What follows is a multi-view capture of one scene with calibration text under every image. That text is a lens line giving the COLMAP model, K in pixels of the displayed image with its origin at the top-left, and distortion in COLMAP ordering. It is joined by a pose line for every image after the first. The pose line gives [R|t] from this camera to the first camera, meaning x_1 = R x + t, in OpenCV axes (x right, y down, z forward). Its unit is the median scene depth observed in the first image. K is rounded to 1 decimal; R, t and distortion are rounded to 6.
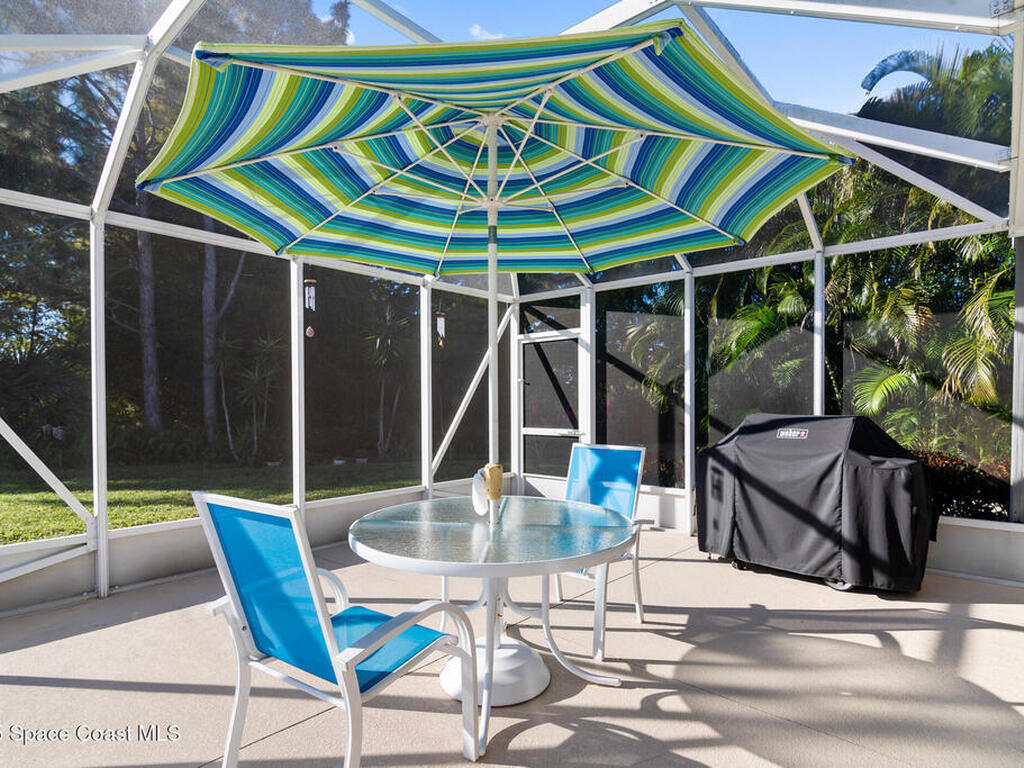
lens RADIAL K [[546.6, 0, 511.3], [0, 546.6, 404.7], [0, 0, 1]] dist [0.001674, -0.027305]
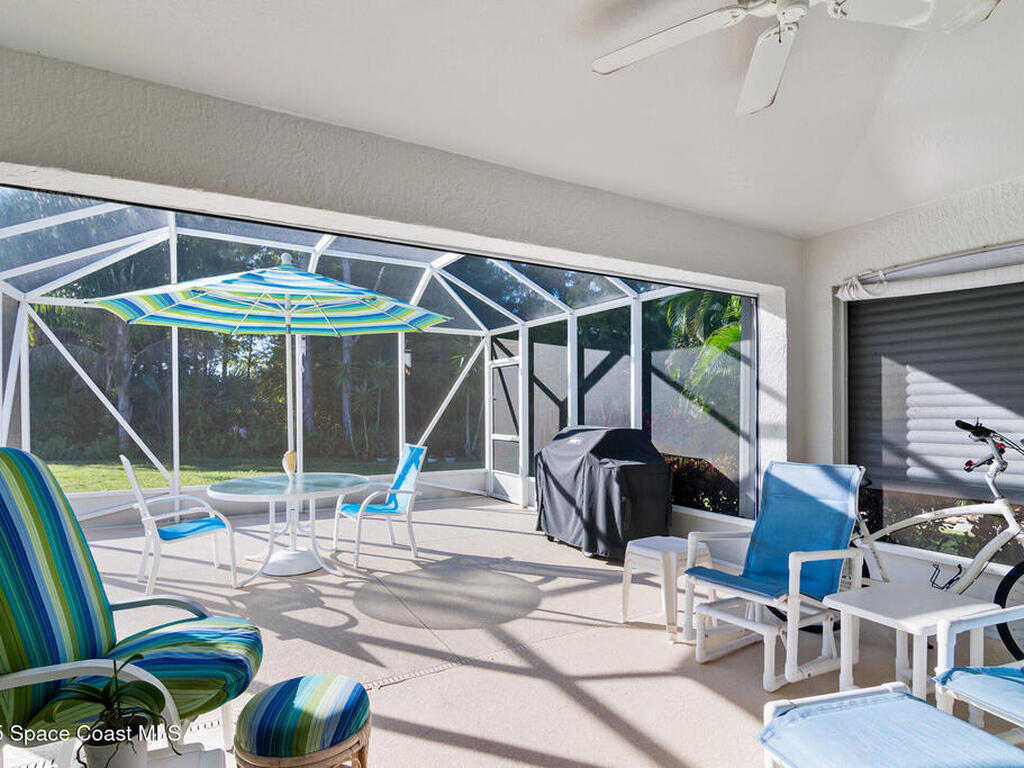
lens RADIAL K [[546.6, 0, 511.3], [0, 546.6, 404.7], [0, 0, 1]] dist [0.001674, -0.027305]
pose [[0.953402, 0.000280, -0.301703, 0.733674], [-0.003199, 0.999953, -0.009181, -0.022534], [0.301686, 0.009719, 0.953358, -0.325826]]
